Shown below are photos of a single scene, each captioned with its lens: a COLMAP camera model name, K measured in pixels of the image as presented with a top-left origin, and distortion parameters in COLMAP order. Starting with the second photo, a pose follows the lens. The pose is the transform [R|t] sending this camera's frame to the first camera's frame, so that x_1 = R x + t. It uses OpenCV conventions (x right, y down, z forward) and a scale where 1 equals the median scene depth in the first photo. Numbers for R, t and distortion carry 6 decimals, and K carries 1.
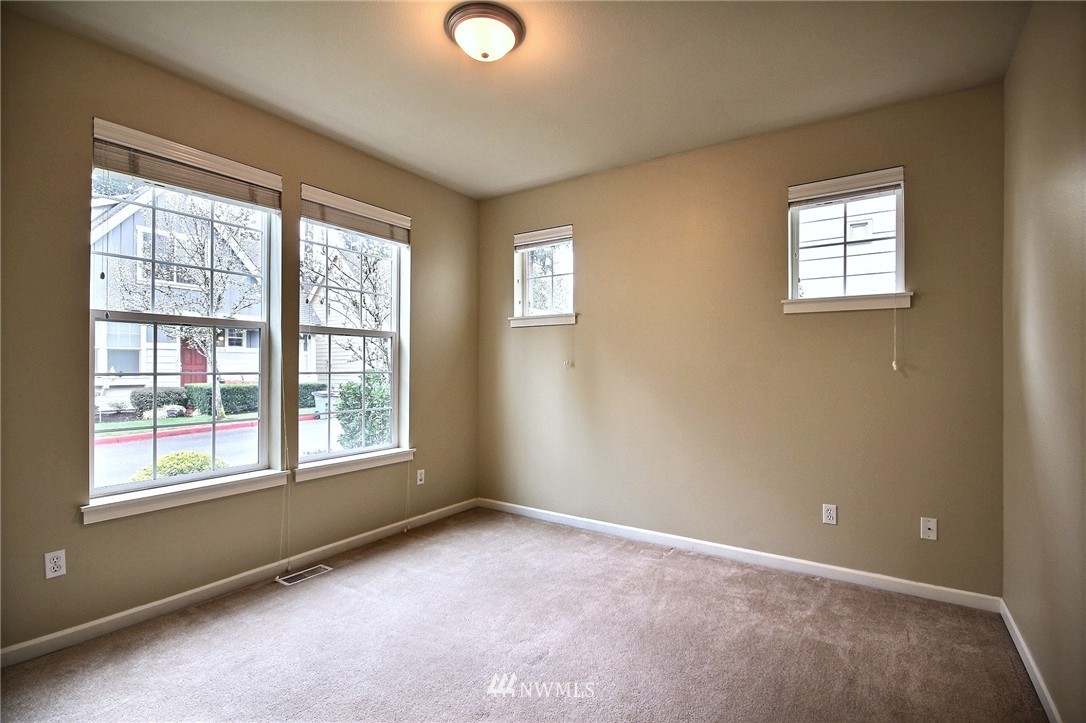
lens RADIAL K [[500.9, 0, 545.0], [0, 500.9, 364.8], [0, 0, 1]] dist [0.002367, -0.008319]
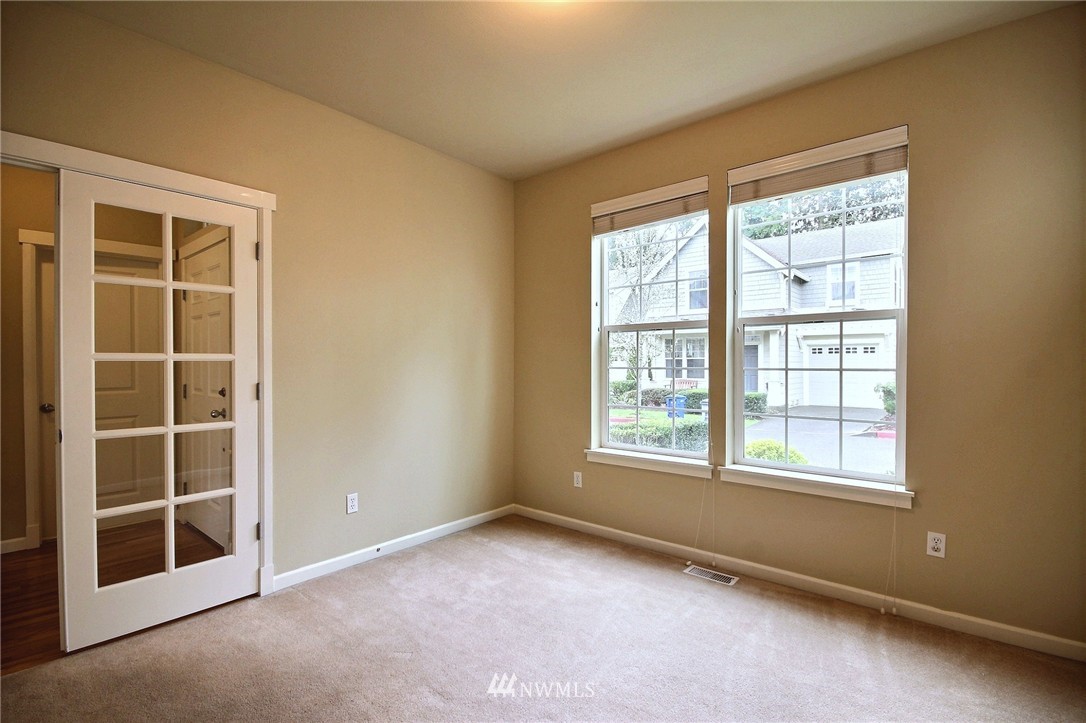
lens RADIAL K [[500.9, 0, 545.0], [0, 500.9, 364.8], [0, 0, 1]] dist [0.002367, -0.008319]
pose [[-0.118381, 0.001464, -0.992967, 0.497780], [0.006484, 0.999979, 0.000702, 0.005848], [0.992947, -0.006355, -0.118388, 0.750056]]
